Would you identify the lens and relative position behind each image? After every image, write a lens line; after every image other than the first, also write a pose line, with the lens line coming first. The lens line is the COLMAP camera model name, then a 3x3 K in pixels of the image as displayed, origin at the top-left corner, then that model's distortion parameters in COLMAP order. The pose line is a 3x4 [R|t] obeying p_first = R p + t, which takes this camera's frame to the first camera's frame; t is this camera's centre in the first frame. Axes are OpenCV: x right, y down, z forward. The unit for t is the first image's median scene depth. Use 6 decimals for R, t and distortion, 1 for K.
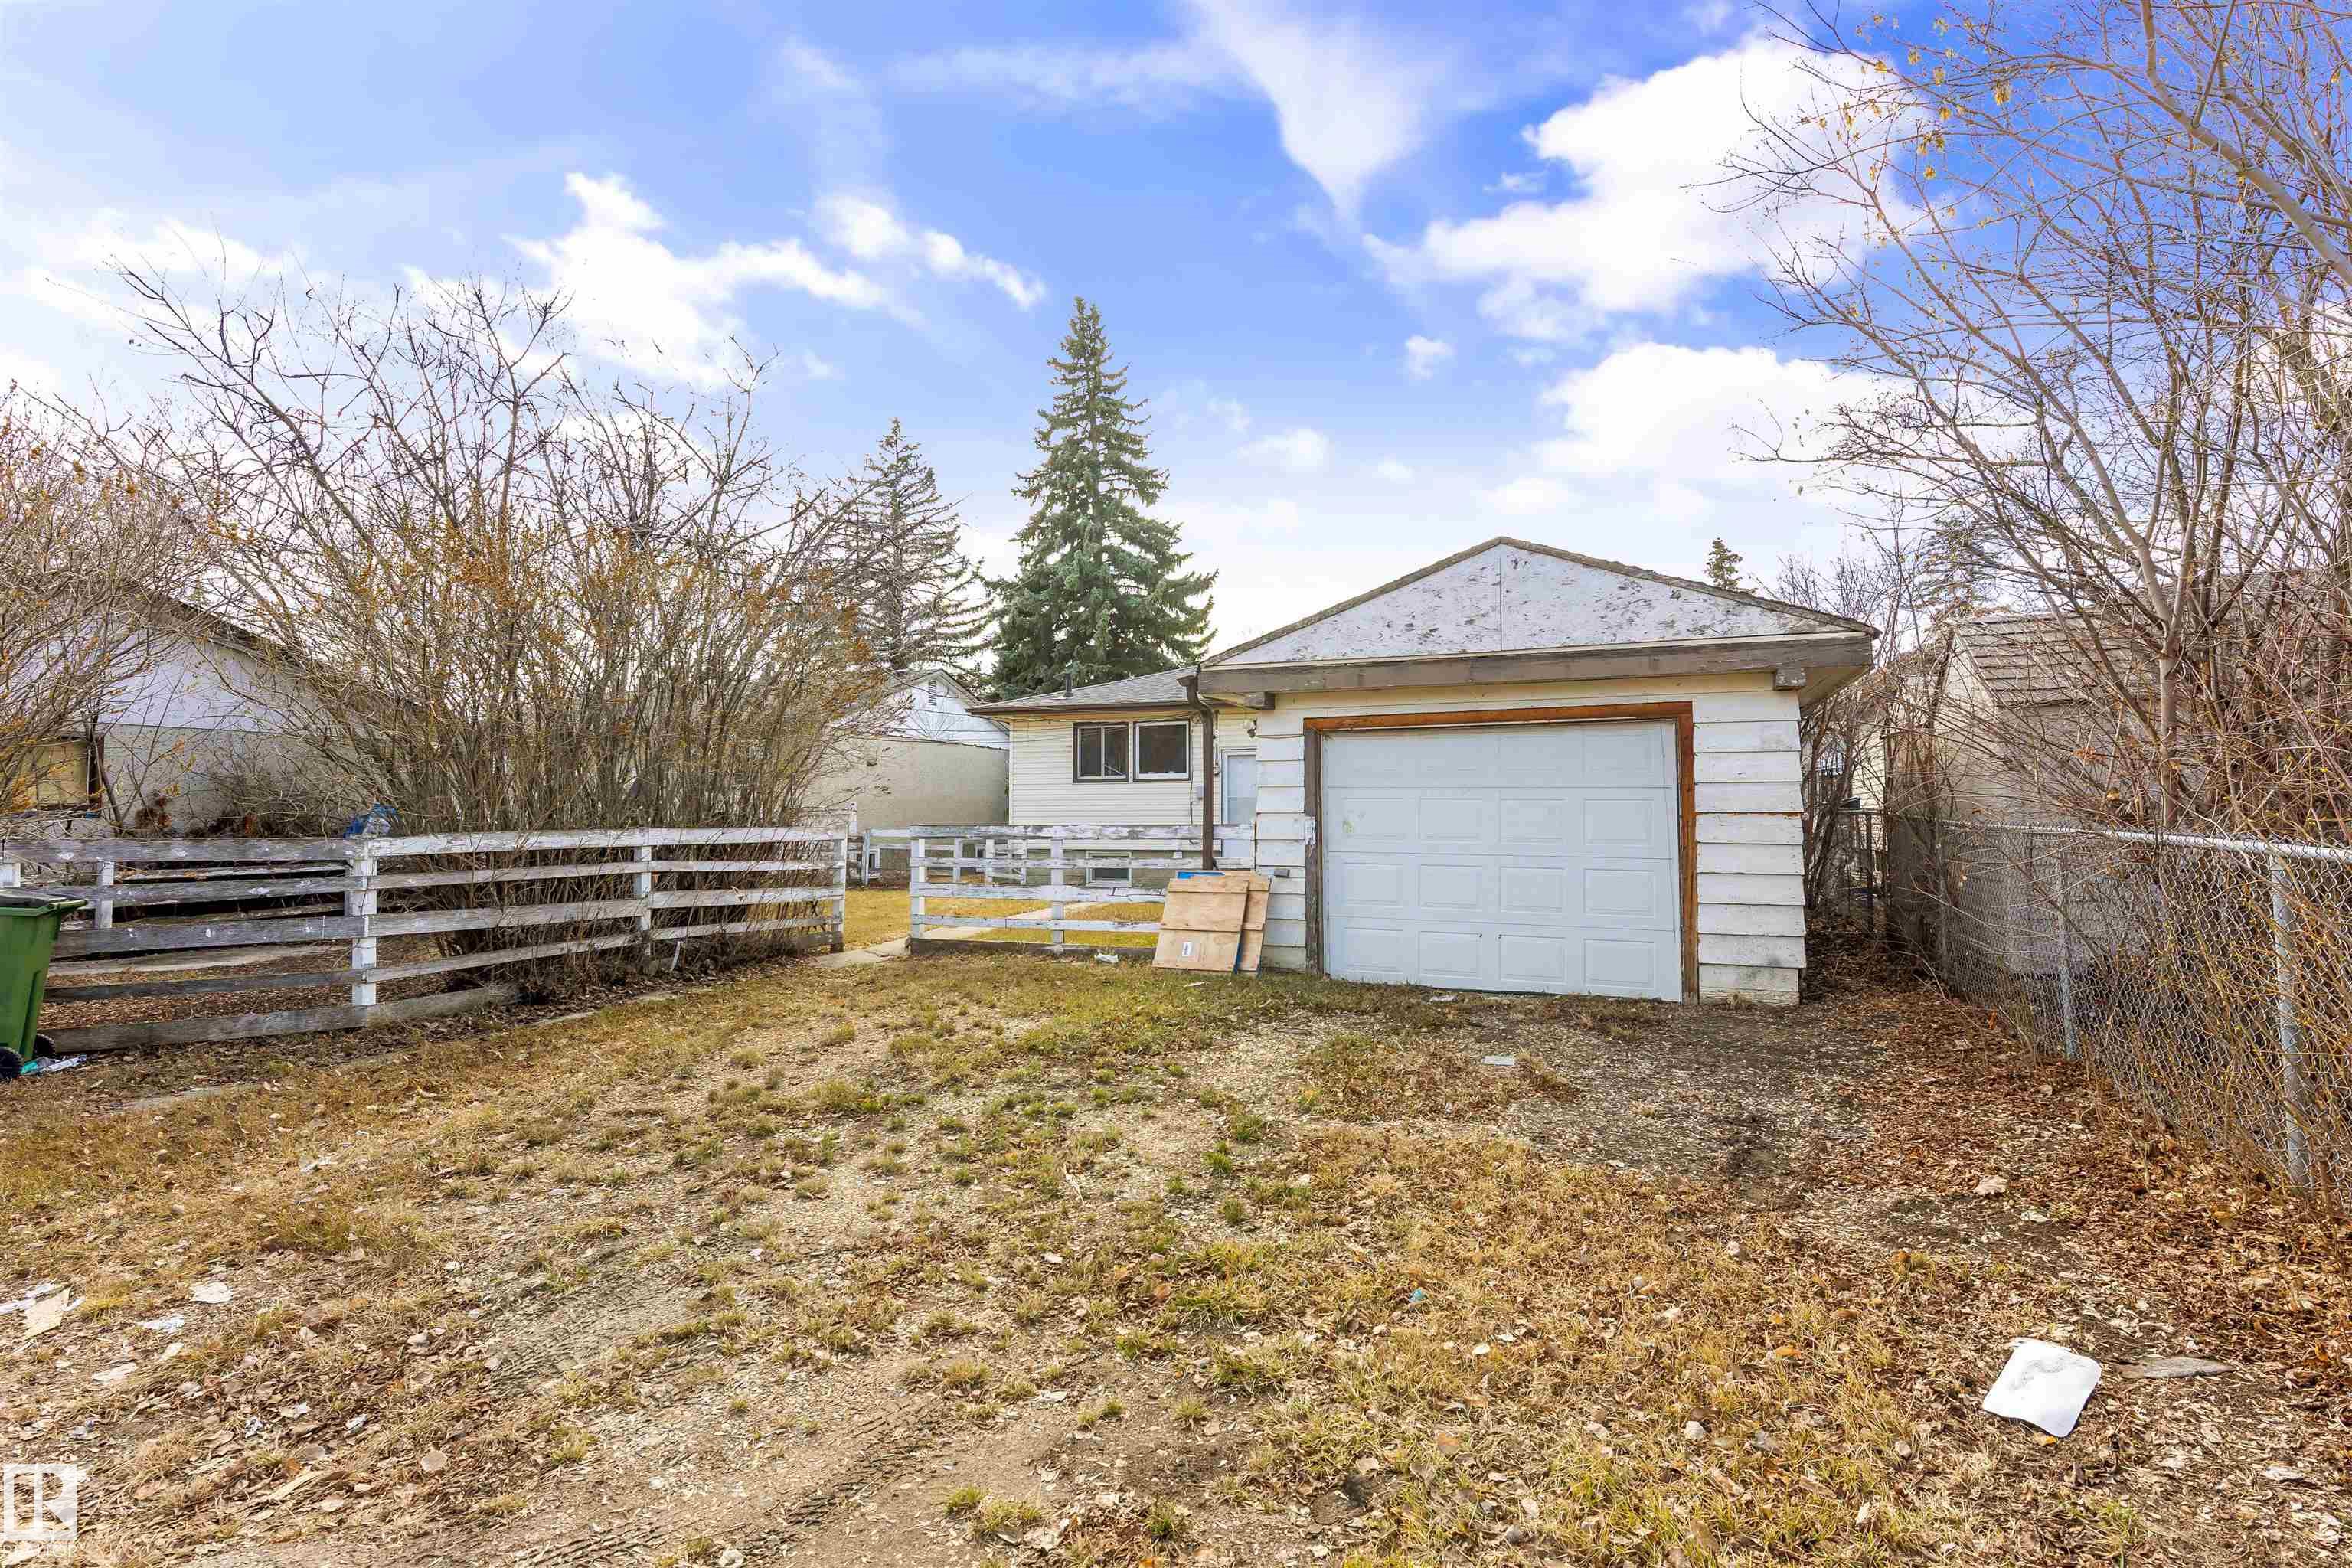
lens RADIAL K [[1159.1, 0, 1176.0], [0, 1159.1, 784.0], [0, 0, 1]] dist [0.001682, 0.000315]
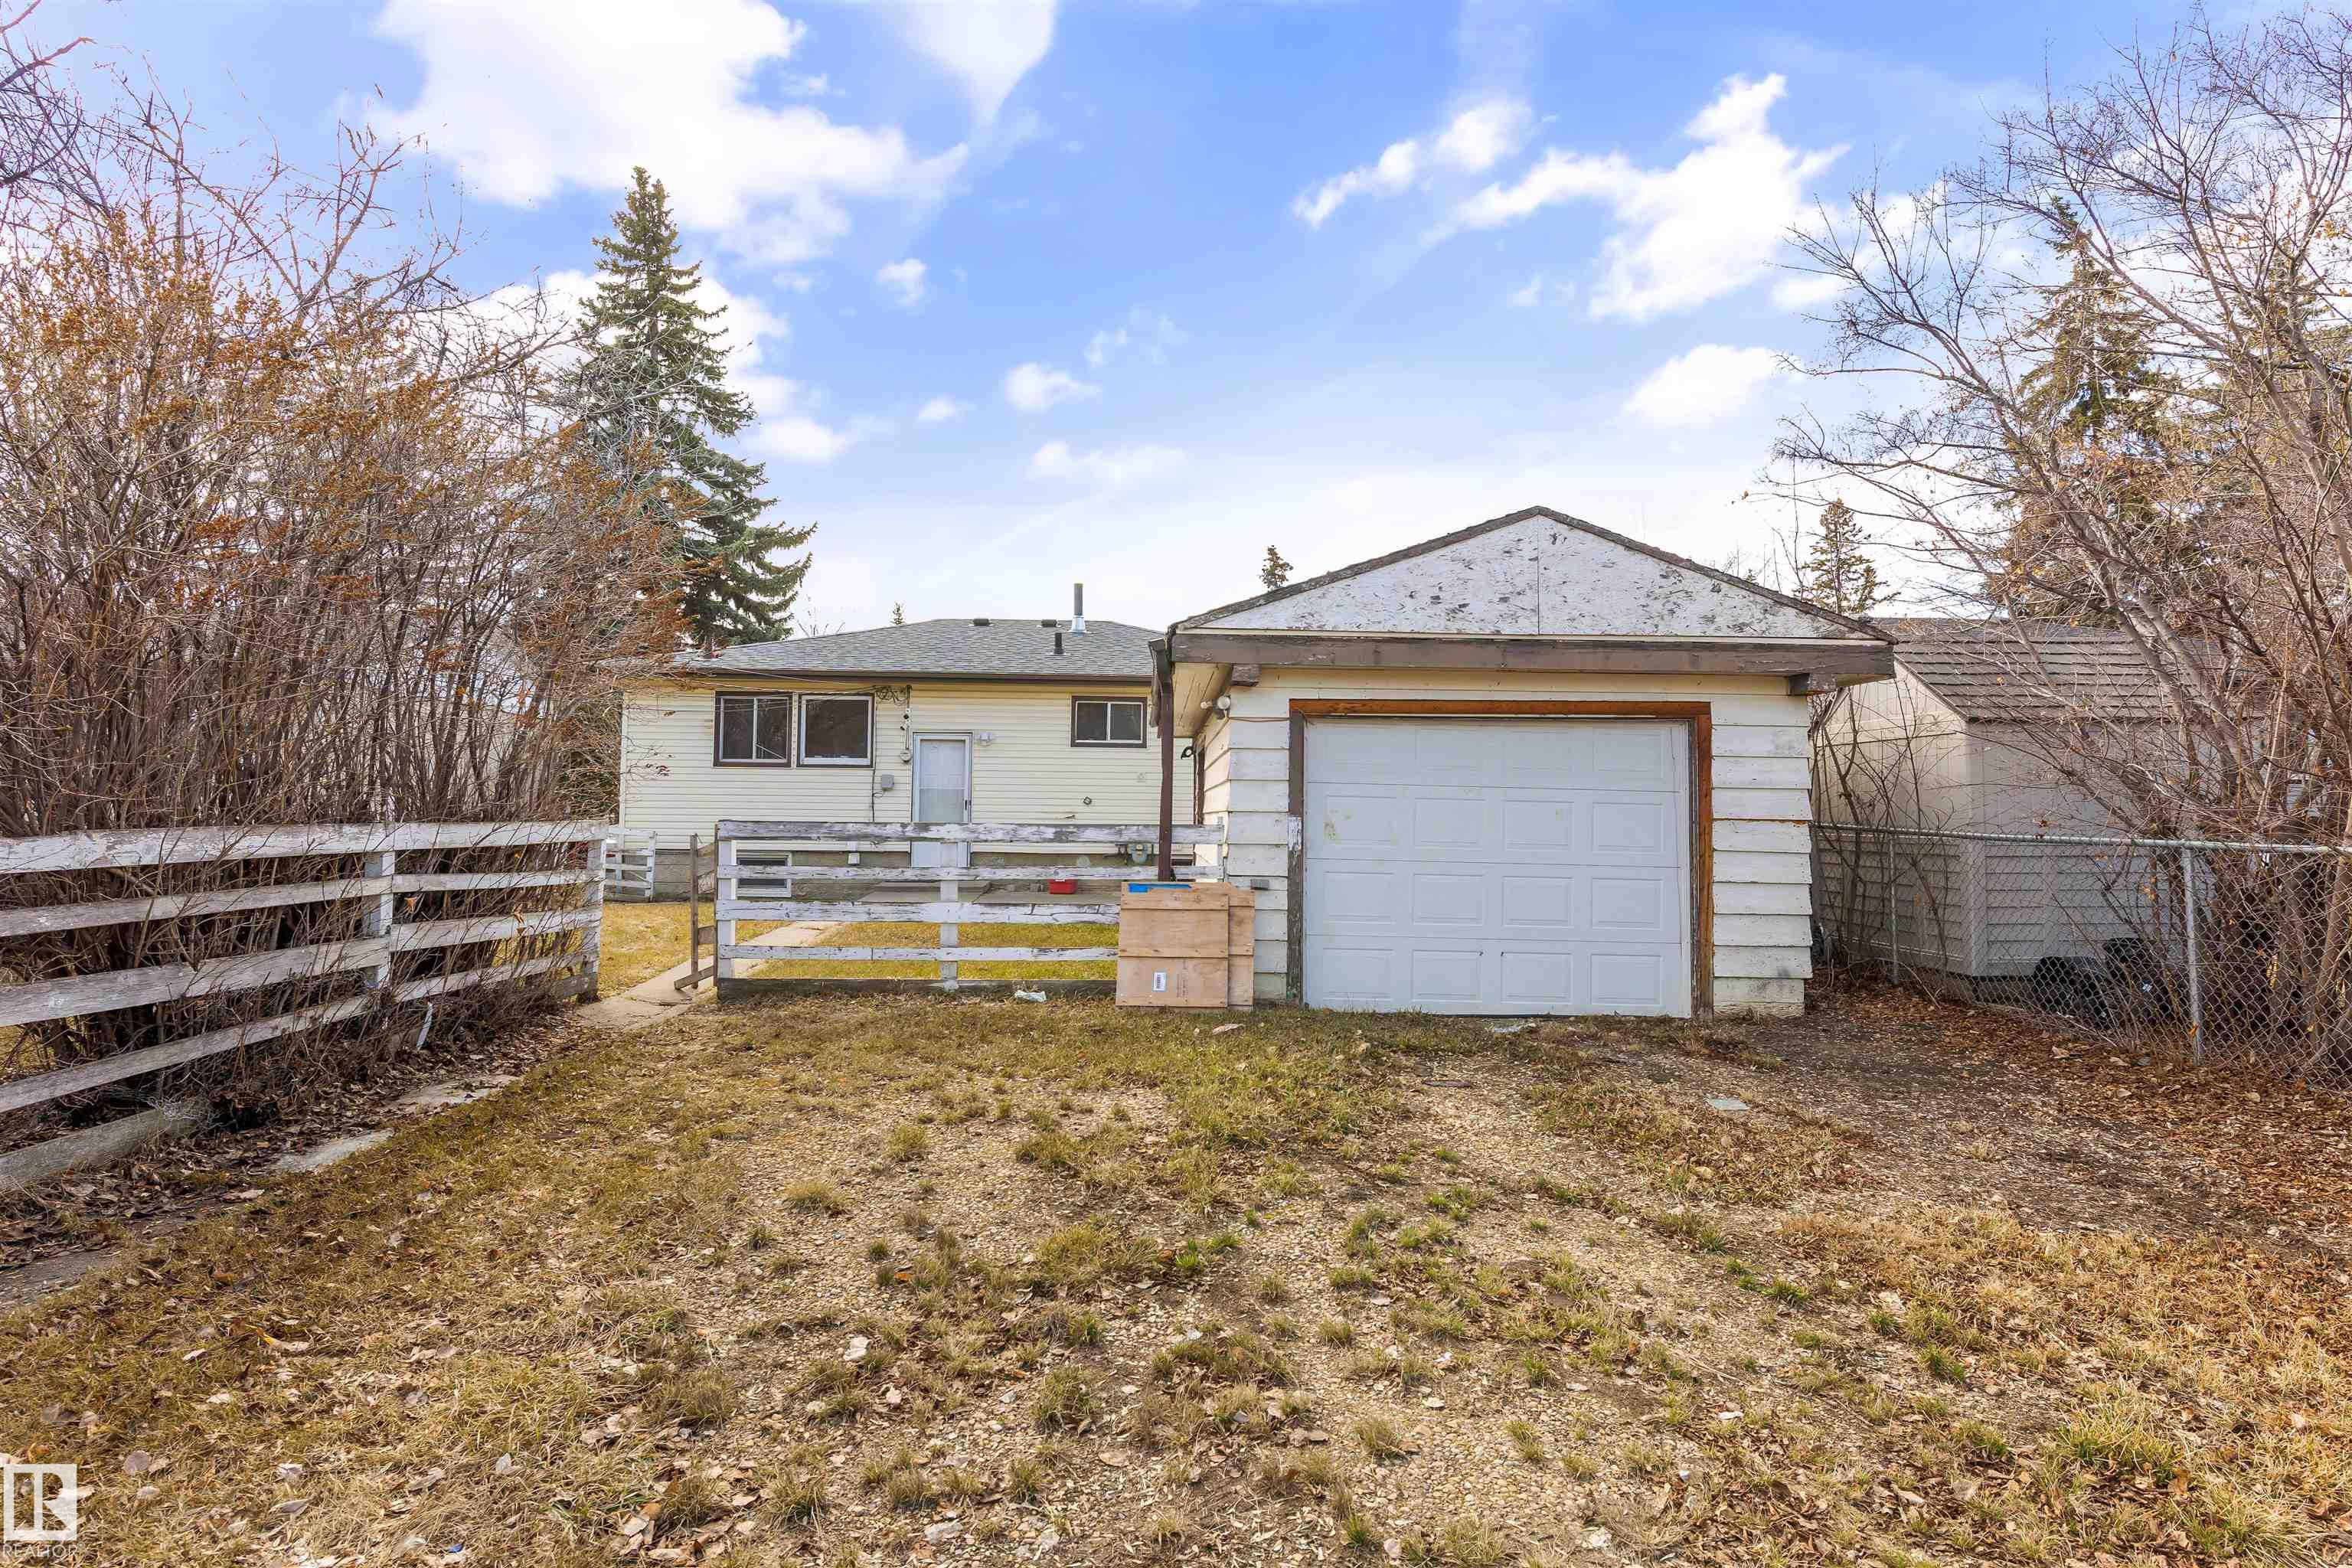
lens RADIAL K [[1235.0, 0, 1176.0], [0, 1235.0, 784.0], [0, 0, 1]] dist [0.000322, -0.000161]
pose [[0.915516, 0.023477, 0.401595, -0.333981], [-0.025777, 0.999668, 0.000325, 0.006545], [-0.401454, -0.010649, 0.915817, 0.226983]]
